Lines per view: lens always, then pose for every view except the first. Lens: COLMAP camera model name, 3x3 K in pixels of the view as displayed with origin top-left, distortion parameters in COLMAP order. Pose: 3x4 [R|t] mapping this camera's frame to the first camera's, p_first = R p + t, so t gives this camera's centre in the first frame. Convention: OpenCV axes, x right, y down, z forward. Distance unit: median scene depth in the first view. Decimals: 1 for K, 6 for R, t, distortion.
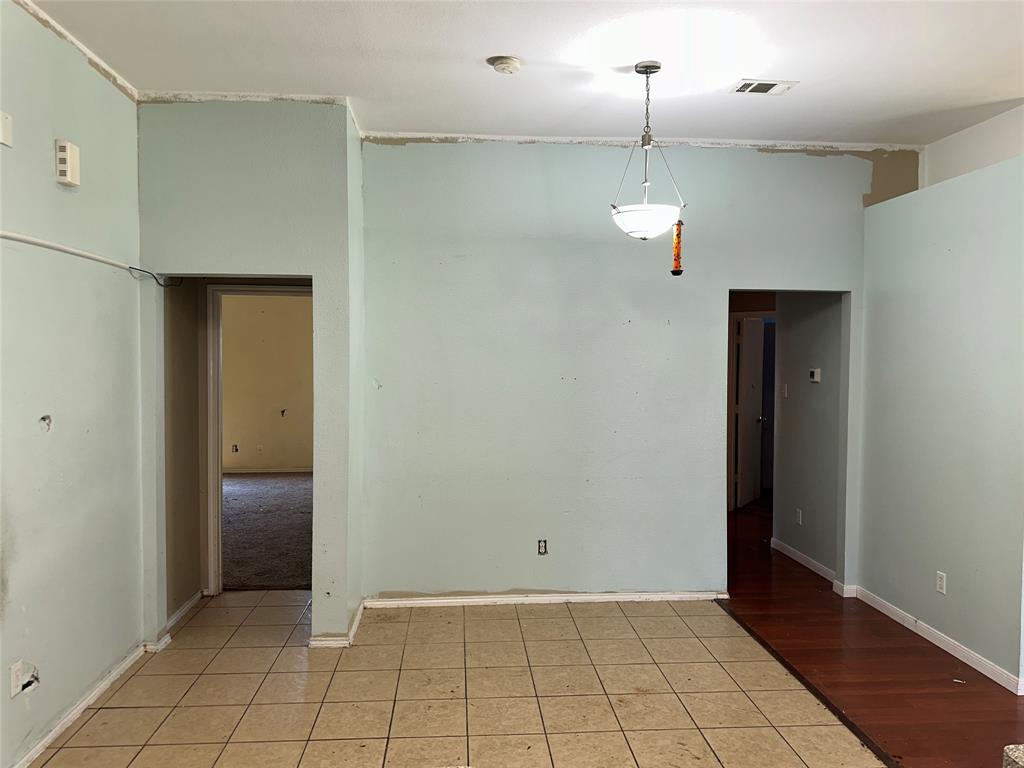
lens RADIAL K [[724.1, 0, 507.8], [0, 724.1, 378.9], [0, 0, 1]] dist [0.014134, -0.001282]
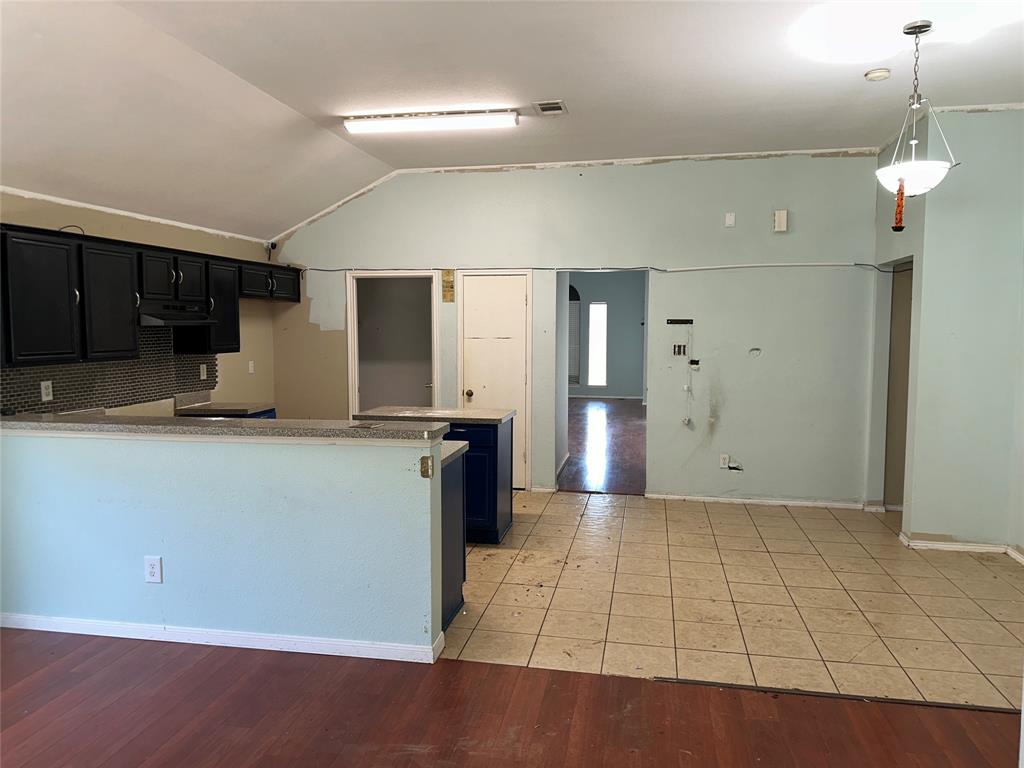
lens RADIAL K [[724.1, 0, 508.7], [0, 724.1, 382.9], [0, 0, 1]] dist [0.014134, -0.001282]
pose [[-0.253911, 0.070704, -0.964640, 1.330360], [-0.035214, 0.995988, 0.082270, 0.003101], [0.966586, 0.054858, -0.250402, 0.719722]]
